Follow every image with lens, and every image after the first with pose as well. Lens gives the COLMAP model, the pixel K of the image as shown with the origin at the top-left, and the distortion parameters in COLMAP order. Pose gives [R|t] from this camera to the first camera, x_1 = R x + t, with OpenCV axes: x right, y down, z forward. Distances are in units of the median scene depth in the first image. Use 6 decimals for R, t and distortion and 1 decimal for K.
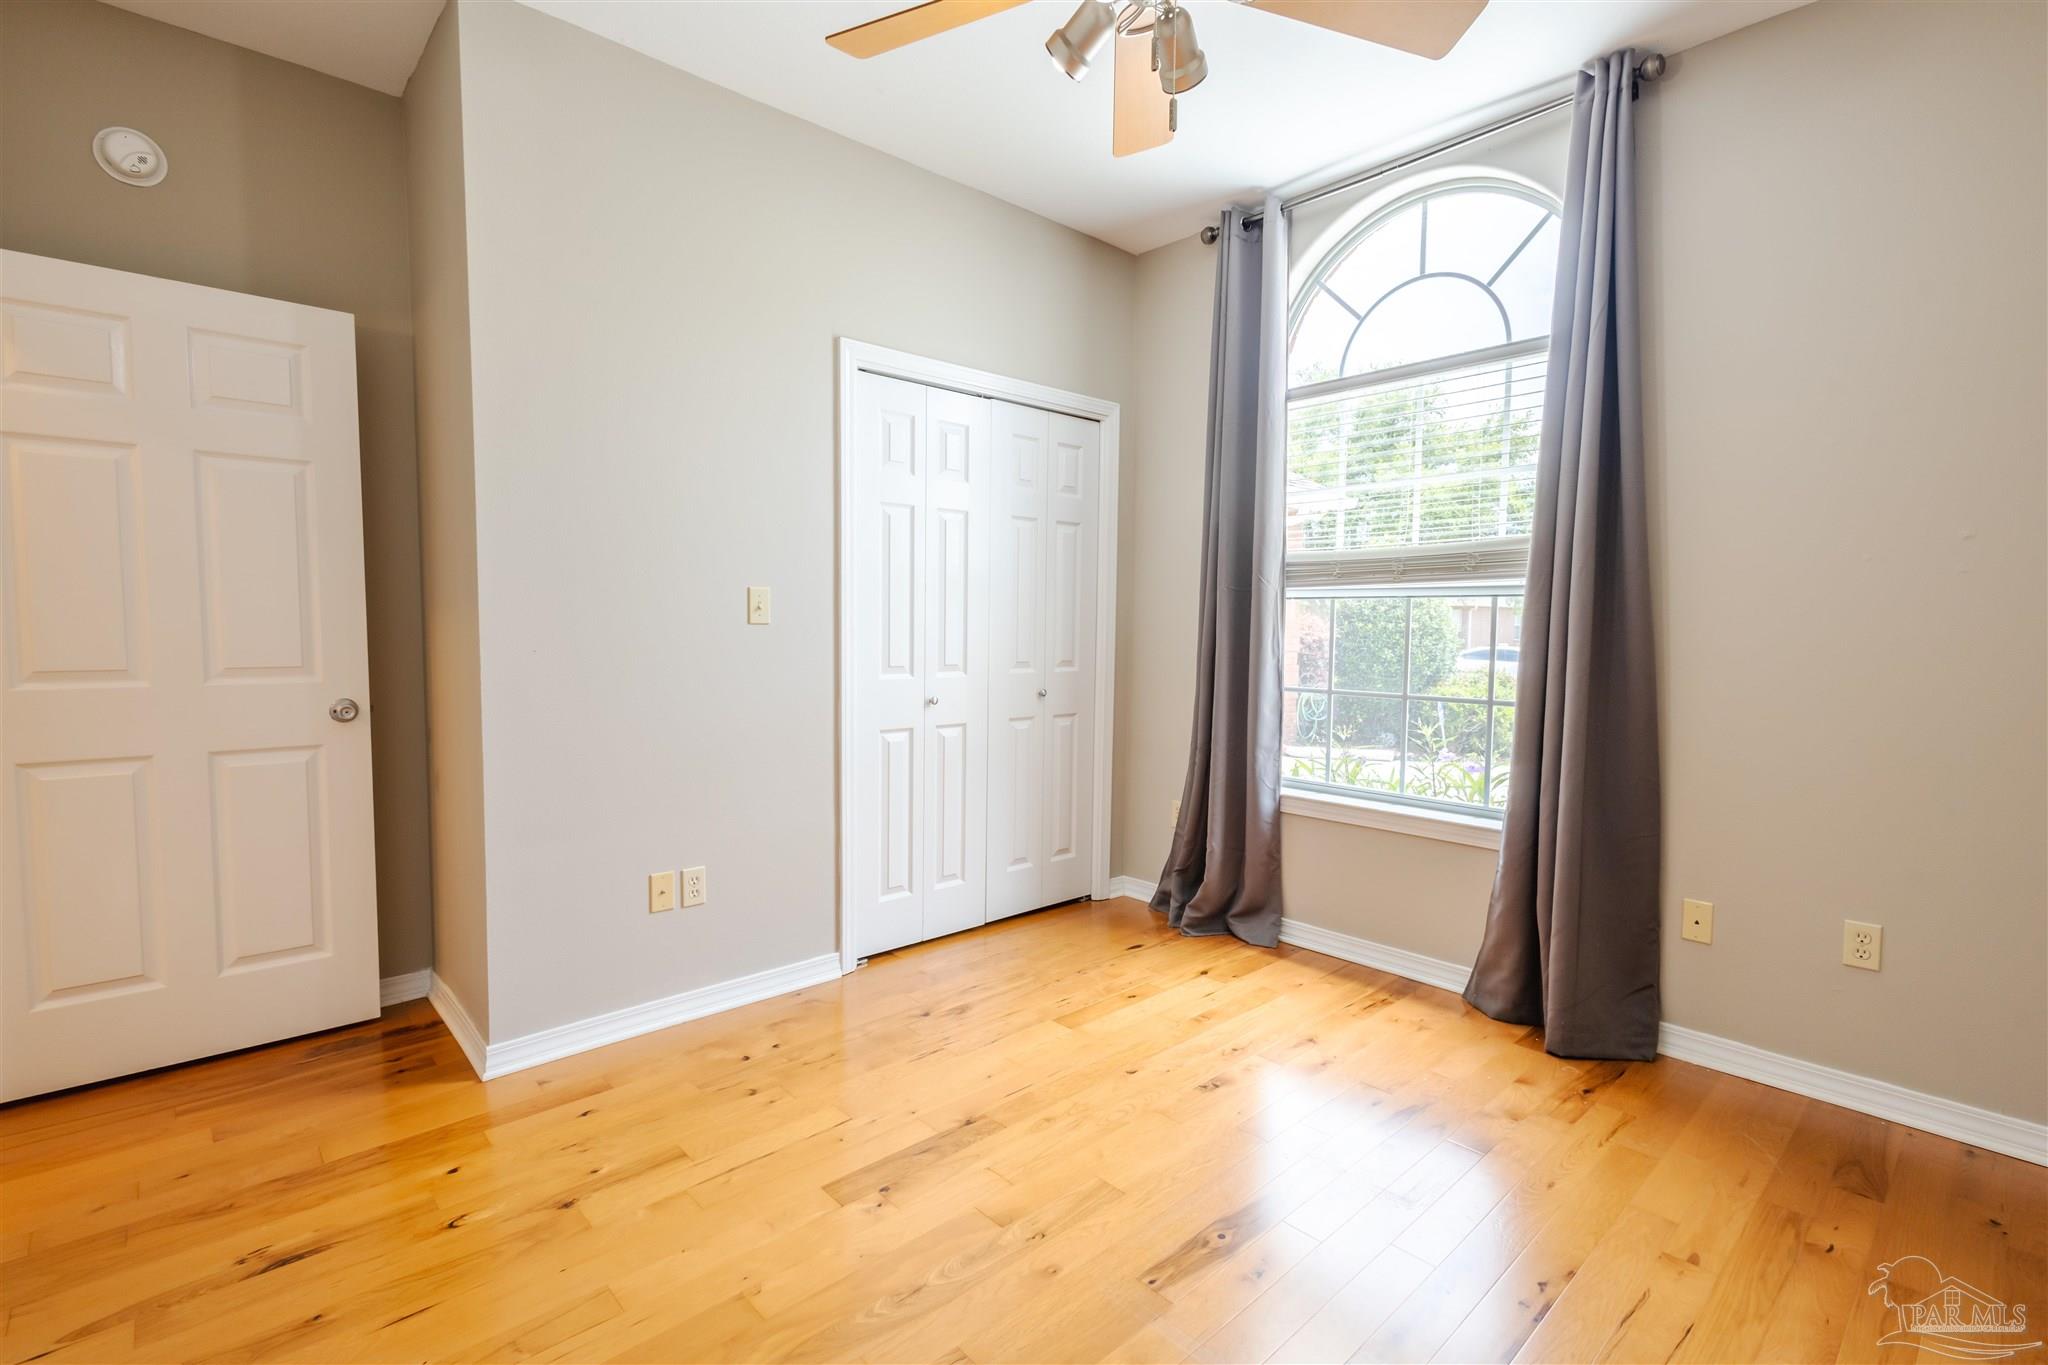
lens RADIAL K [[937.8, 0, 1024.8], [0, 937.8, 686.5], [0, 0, 1]] dist [0.011612, -0.005052]
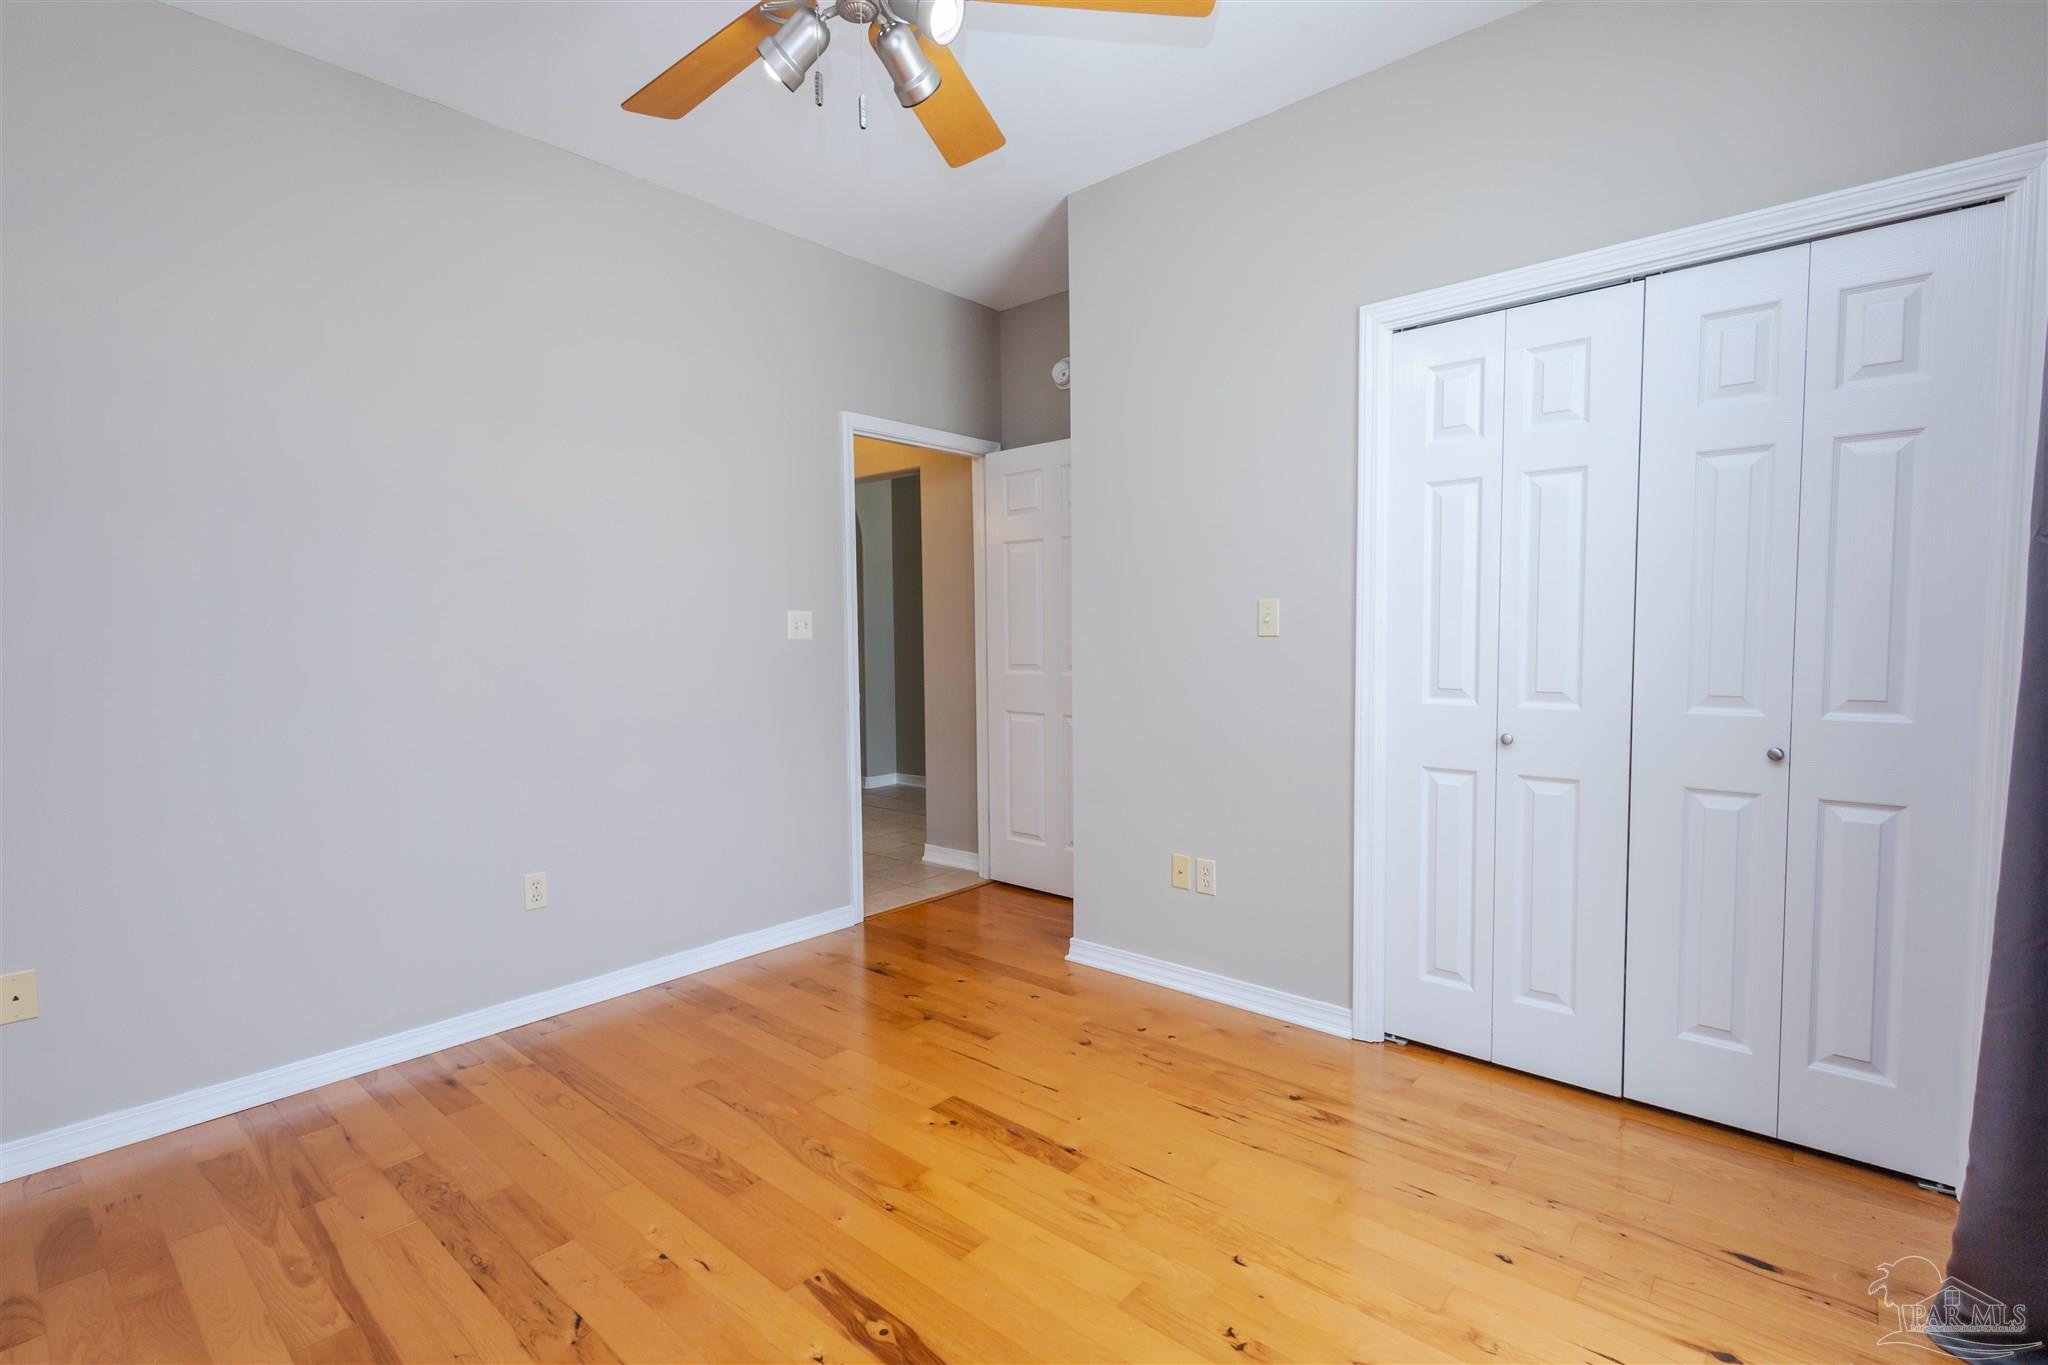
lens RADIAL K [[937.8, 0, 1024.8], [0, 937.8, 686.5], [0, 0, 1]] dist [0.011612, -0.005052]
pose [[0.110738, 0.046370, -0.992767, 0.662049], [-0.057496, 0.997537, 0.040179, -0.038065], [0.992185, 0.052631, 0.113132, 0.617968]]
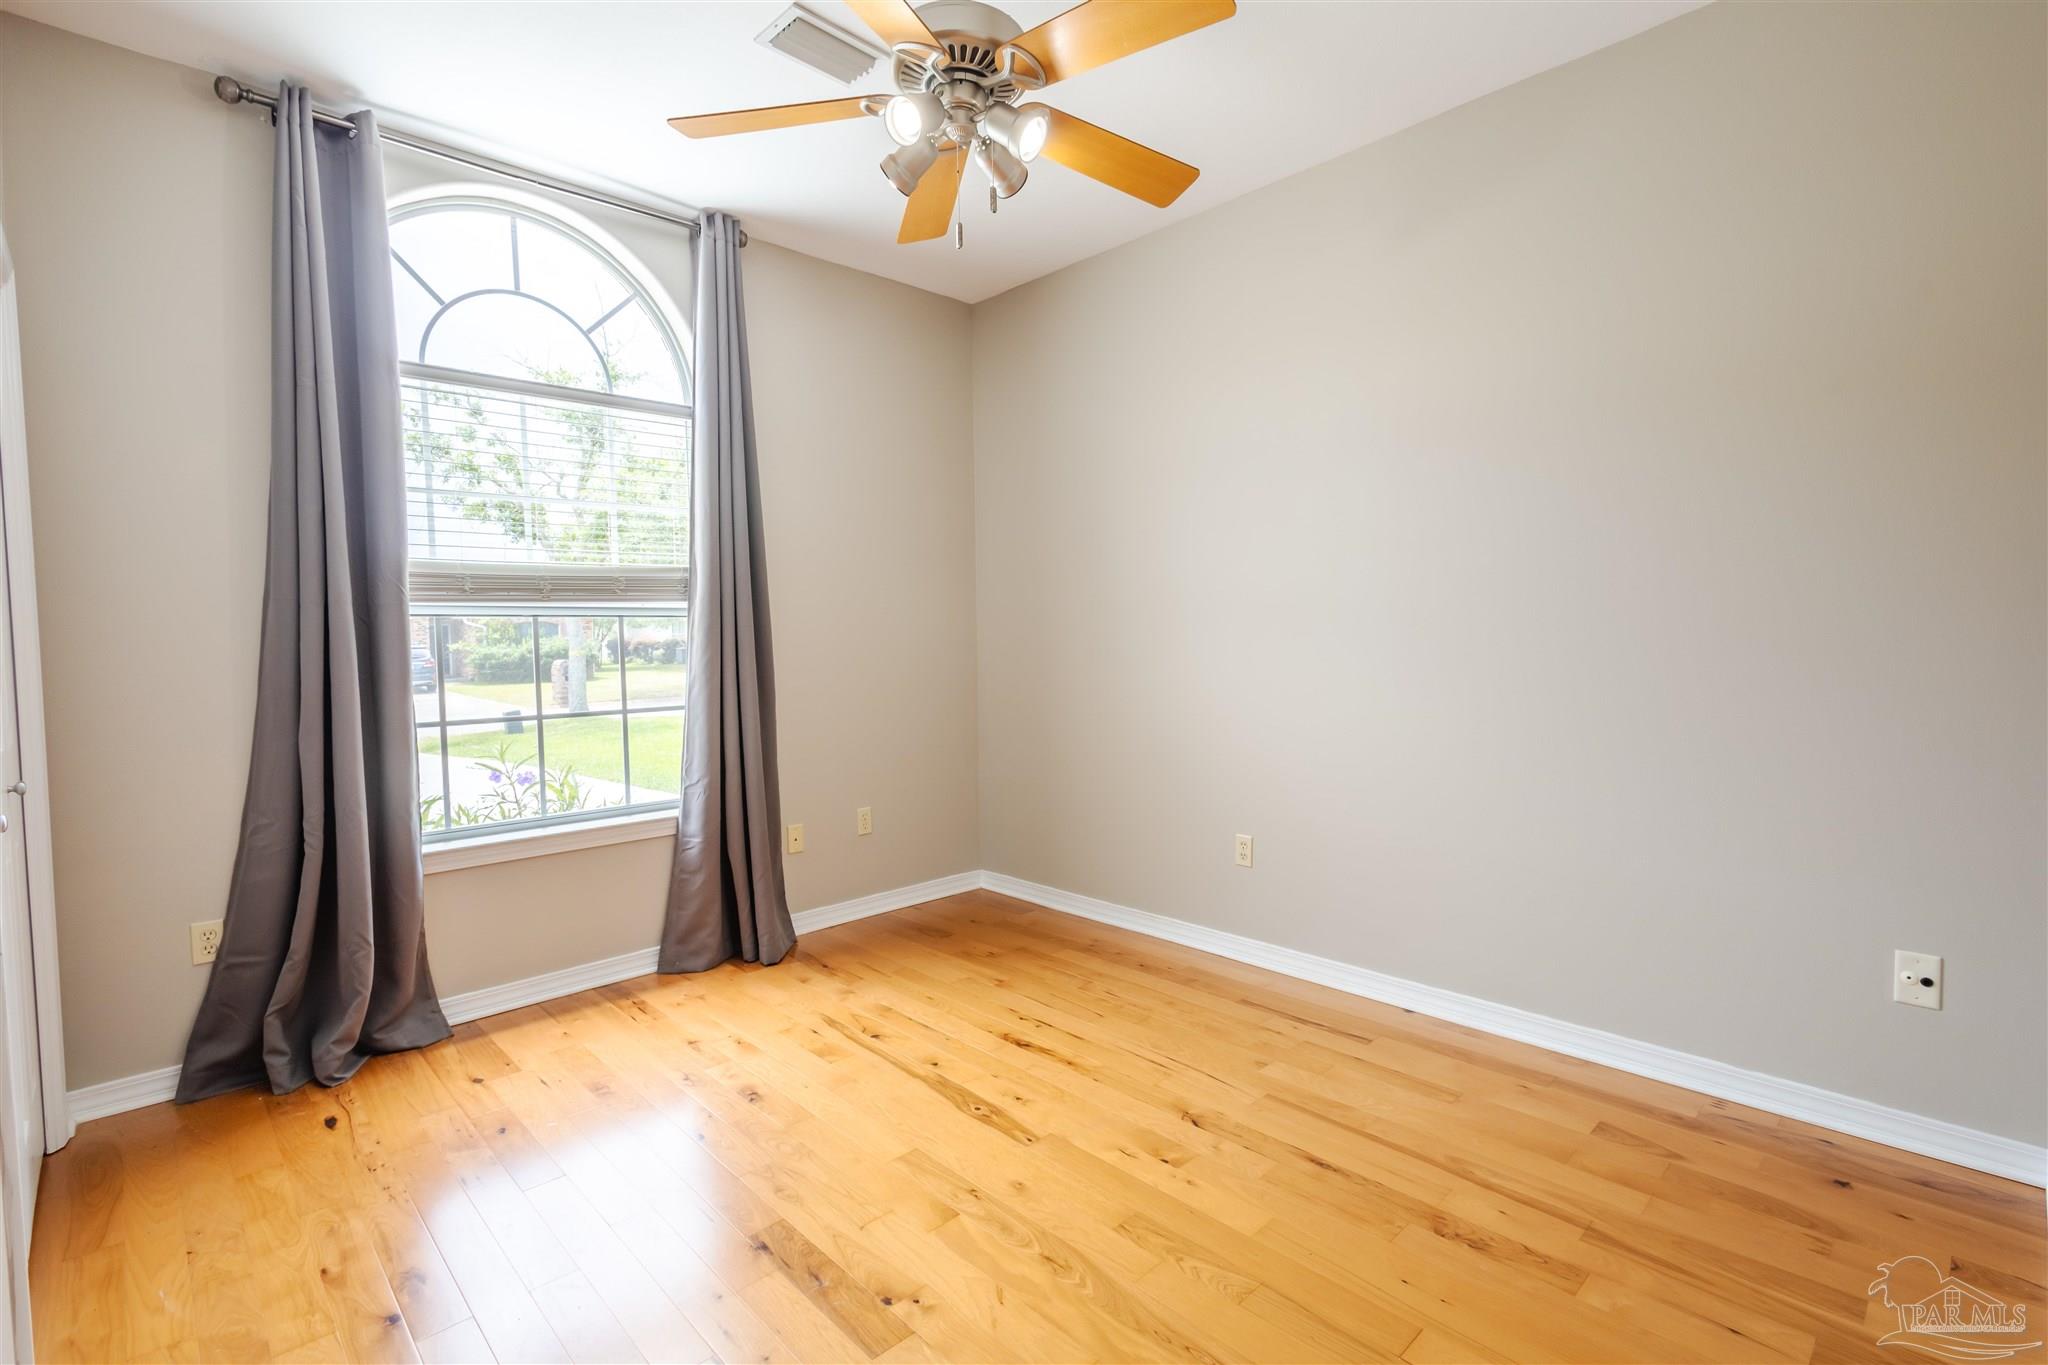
lens RADIAL K [[949.4, 0, 1020.5], [0, 949.4, 687.6], [0, 0, 1]] dist [0.002445, -0.000161]
pose [[-0.022031, -0.065443, 0.997613, -0.655822], [0.085127, 0.994109, 0.067093, -0.048194], [-0.996126, 0.086402, -0.016330, 0.562815]]
